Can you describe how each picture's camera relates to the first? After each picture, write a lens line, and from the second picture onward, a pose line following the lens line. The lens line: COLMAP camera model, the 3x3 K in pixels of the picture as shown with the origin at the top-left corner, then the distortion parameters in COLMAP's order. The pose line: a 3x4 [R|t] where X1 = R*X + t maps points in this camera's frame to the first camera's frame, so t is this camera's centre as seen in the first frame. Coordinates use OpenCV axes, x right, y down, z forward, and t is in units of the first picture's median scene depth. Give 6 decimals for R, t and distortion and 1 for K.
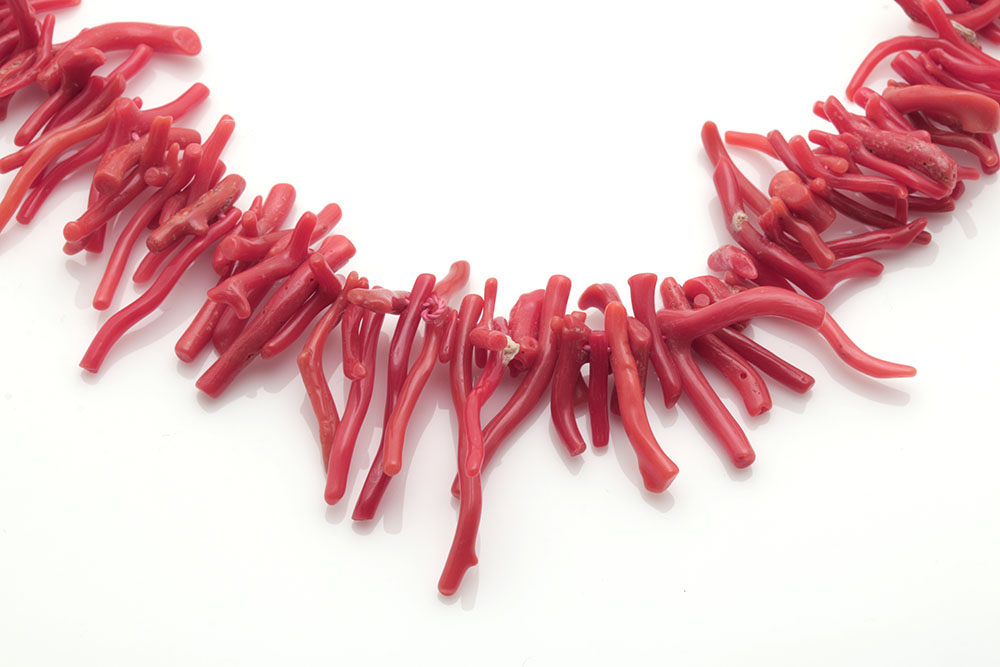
lens RADIAL K [[3075.4, 0, 501.8], [0, 3075.4, 333.4], [0, 0, 1]] dist [-0.162770, 0.000000]
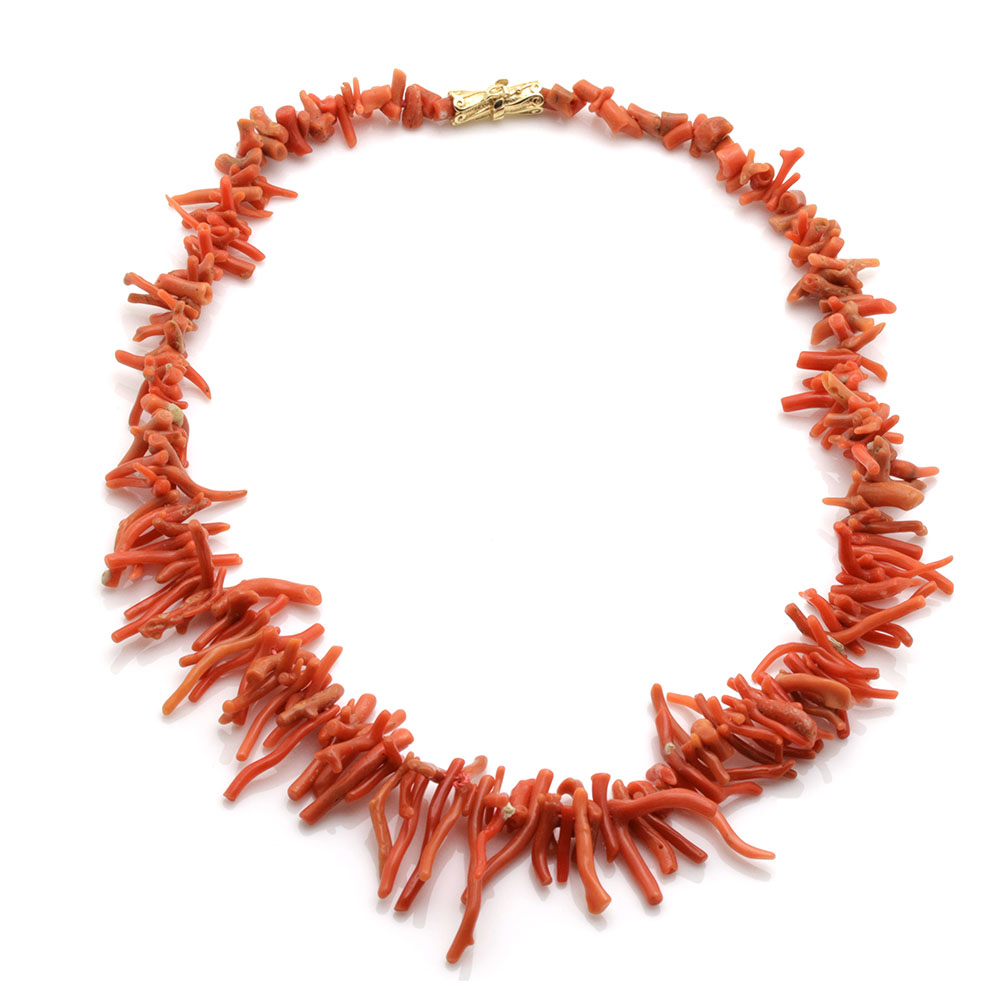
lens RADIAL K [[3539.6, 0, 499.2], [0, 3539.6, 499.3], [0, 0, 1]] dist [-0.650232, 0.000000]
pose [[0.994611, 0.103259, -0.009330, -0.001797], [-0.103315, 0.979548, -0.172662, 0.151162], [-0.008690, 0.172695, 0.984937, -0.721934]]
